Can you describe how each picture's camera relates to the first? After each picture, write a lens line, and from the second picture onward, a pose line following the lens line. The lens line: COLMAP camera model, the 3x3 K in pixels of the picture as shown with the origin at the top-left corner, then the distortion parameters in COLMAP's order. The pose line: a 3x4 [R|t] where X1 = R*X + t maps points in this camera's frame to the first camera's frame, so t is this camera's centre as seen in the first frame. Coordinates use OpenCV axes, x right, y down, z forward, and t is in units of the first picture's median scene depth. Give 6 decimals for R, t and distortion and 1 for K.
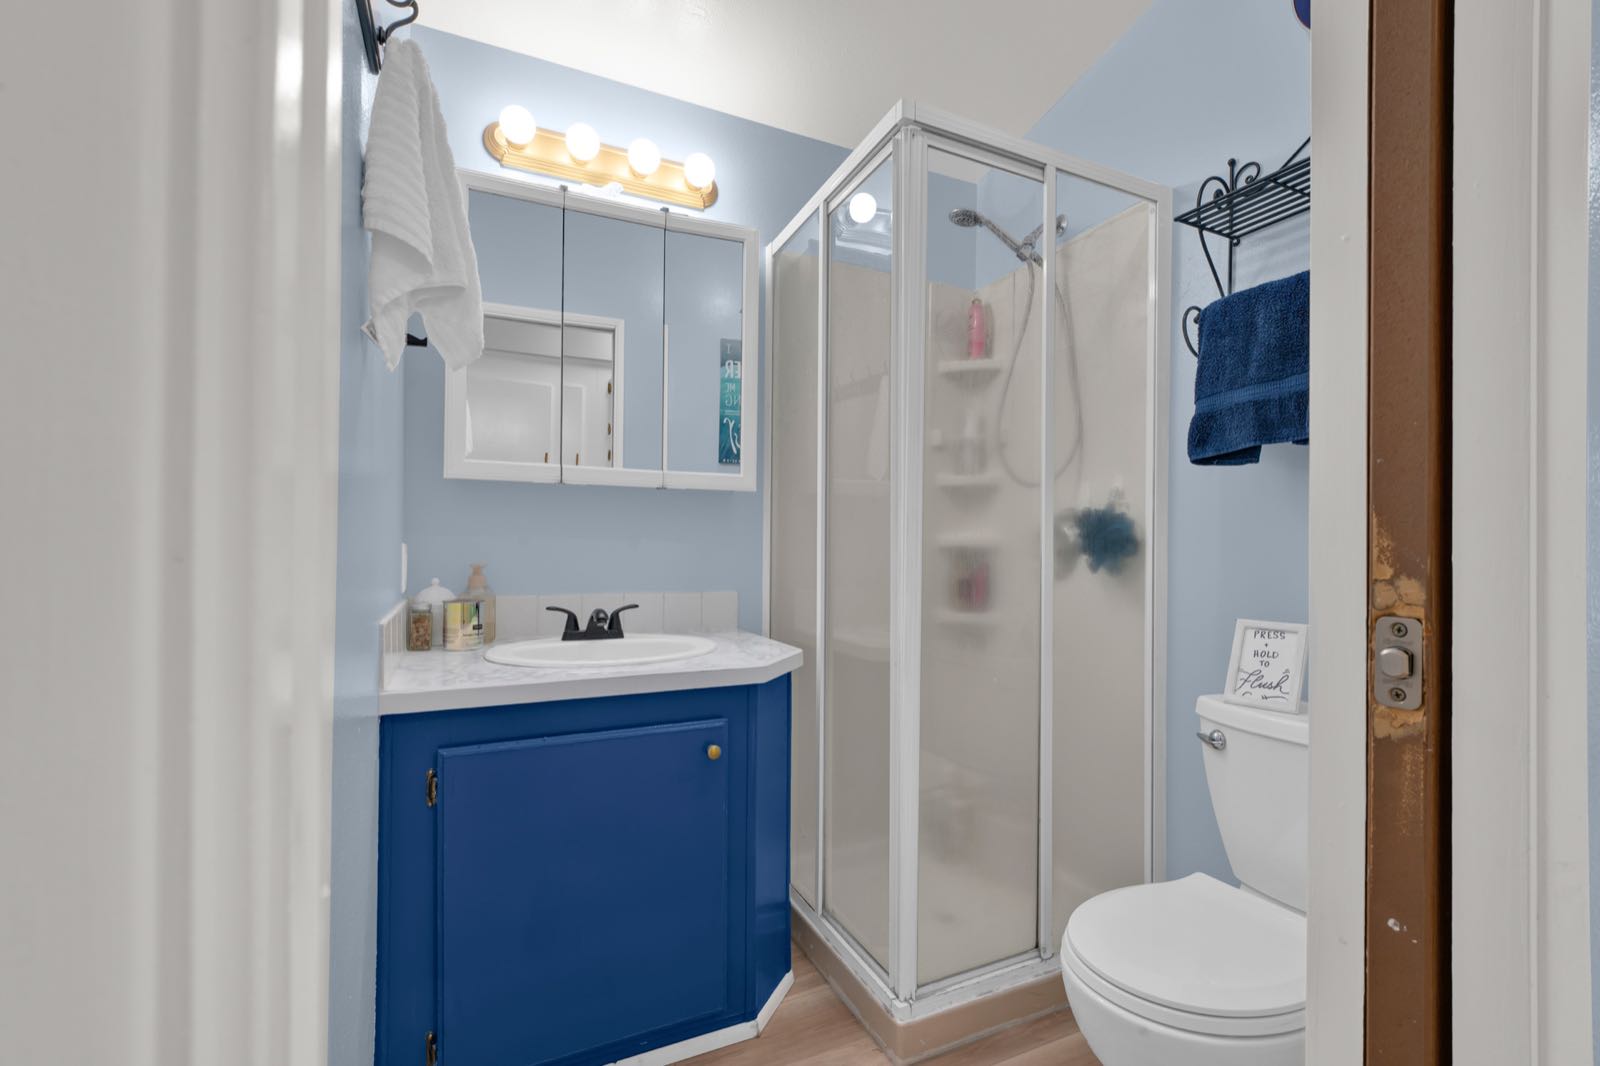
lens RADIAL K [[739.8, 0, 729.6], [0, 739.8, 532.2], [0, 0, 1]] dist [-0.011763, -0.000592]
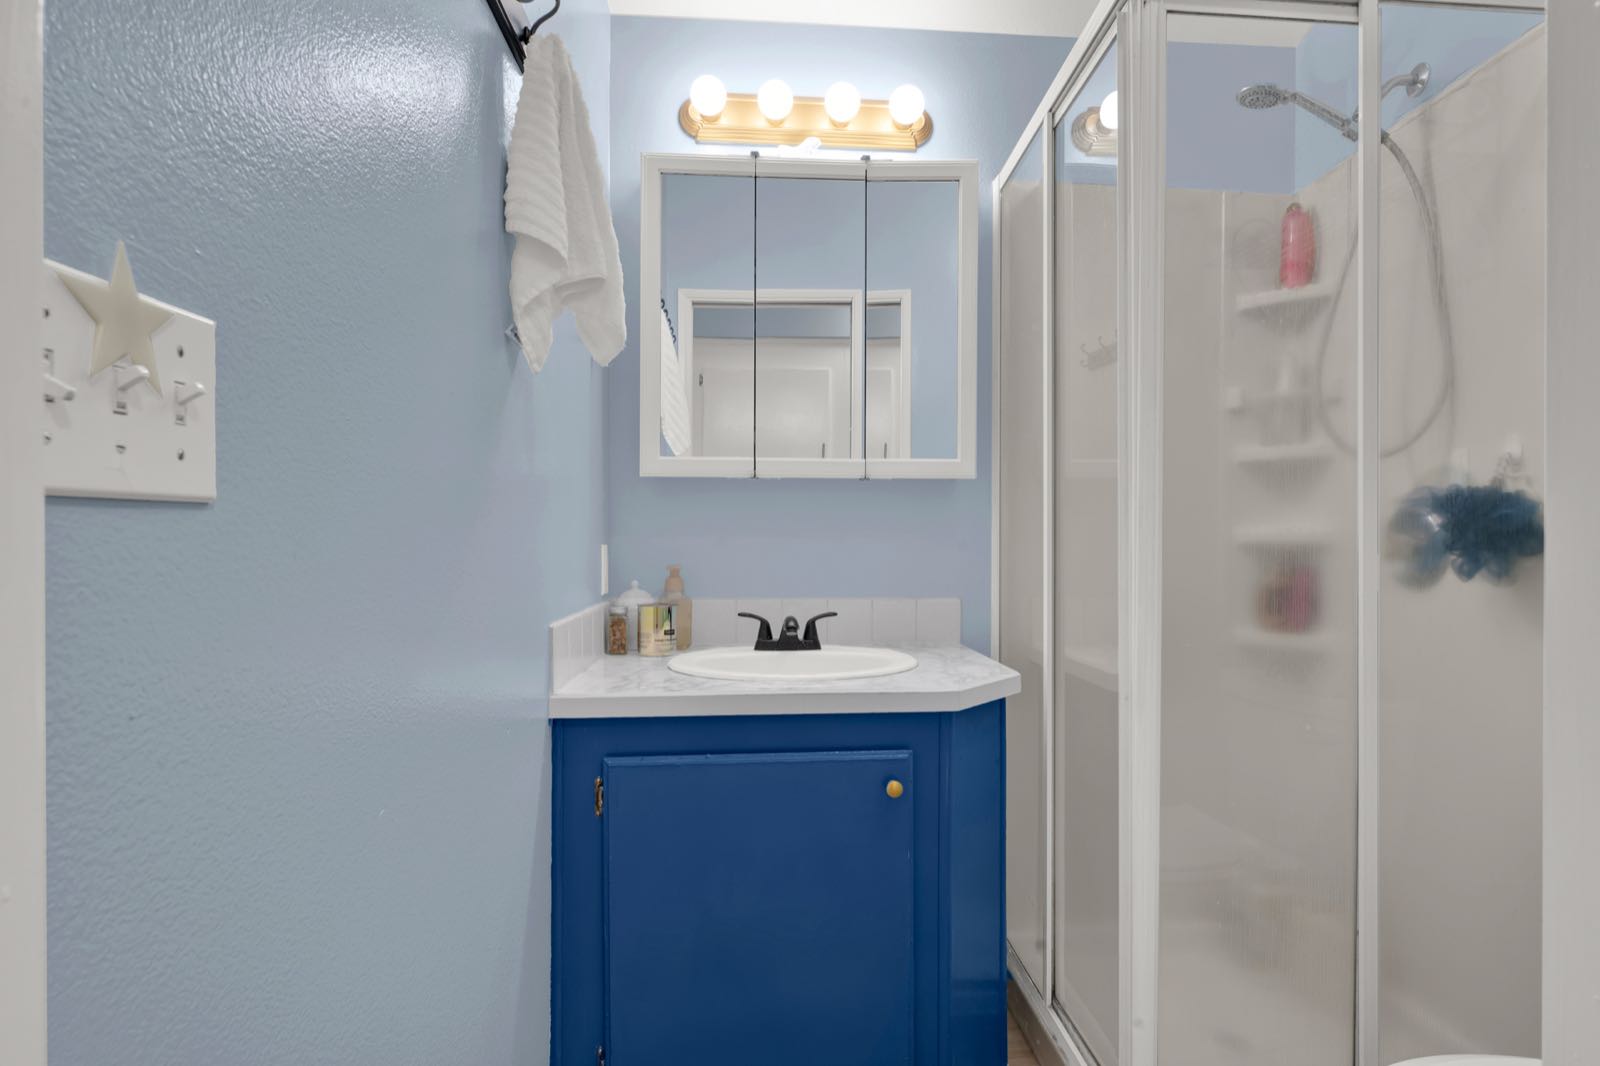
lens RADIAL K [[820.2, 0, 799.3], [0, 820.2, 532.0], [0, 0, 1]] dist [-0.009047, 0.000405]
pose [[0.930035, -0.013414, -0.367225, 0.198584], [0.014846, 0.999889, 0.001077, 0.000464], [0.367170, -0.006454, 0.930132, 0.076638]]
